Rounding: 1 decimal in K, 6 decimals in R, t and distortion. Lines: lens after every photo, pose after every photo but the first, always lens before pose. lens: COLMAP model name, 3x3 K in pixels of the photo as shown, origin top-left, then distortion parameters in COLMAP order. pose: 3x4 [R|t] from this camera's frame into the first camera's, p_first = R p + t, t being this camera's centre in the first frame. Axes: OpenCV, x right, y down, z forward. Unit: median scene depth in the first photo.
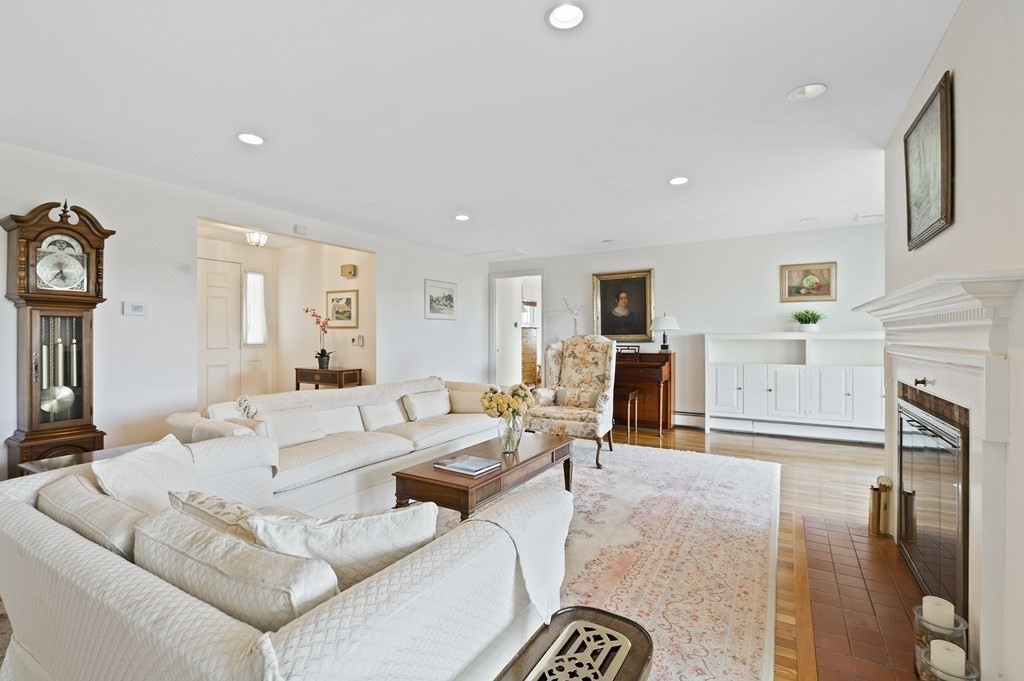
lens RADIAL K [[447.1, 0, 508.8], [0, 447.1, 339.4], [0, 0, 1]] dist [-0.010687, 0.000161]
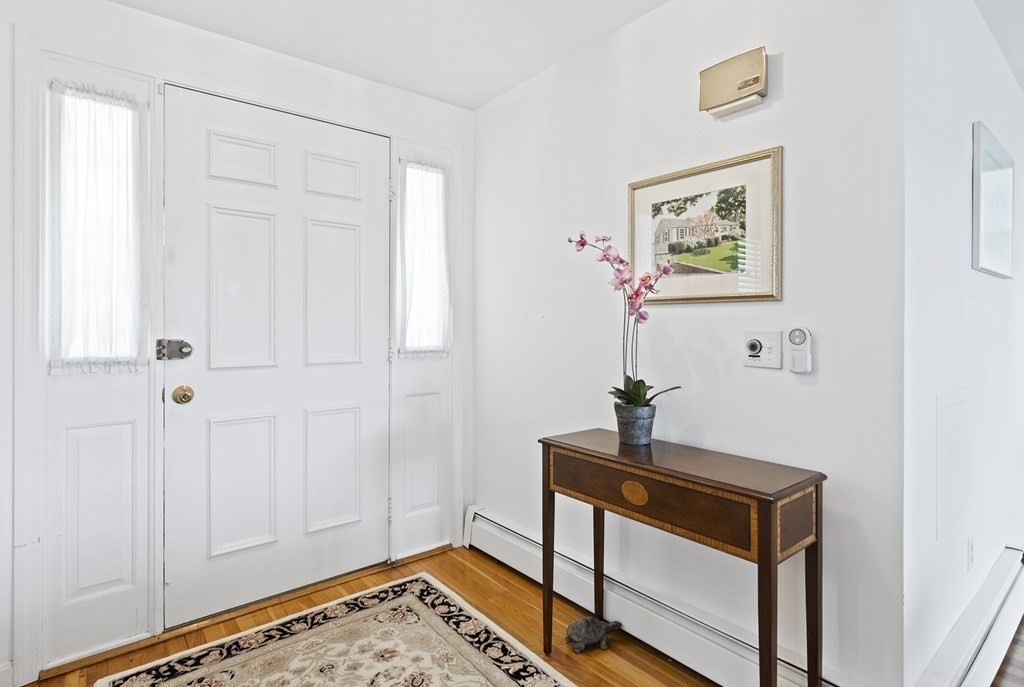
lens RADIAL K [[523.3, 0, 514.7], [0, 523.3, 335.4], [0, 0, 1]] dist [0.001304, 0.000111]
pose [[0.936800, 0.005964, -0.349813, -0.367862], [-0.002477, 0.999943, 0.010413, -0.008157], [0.349855, -0.008889, 0.936762, 0.657303]]
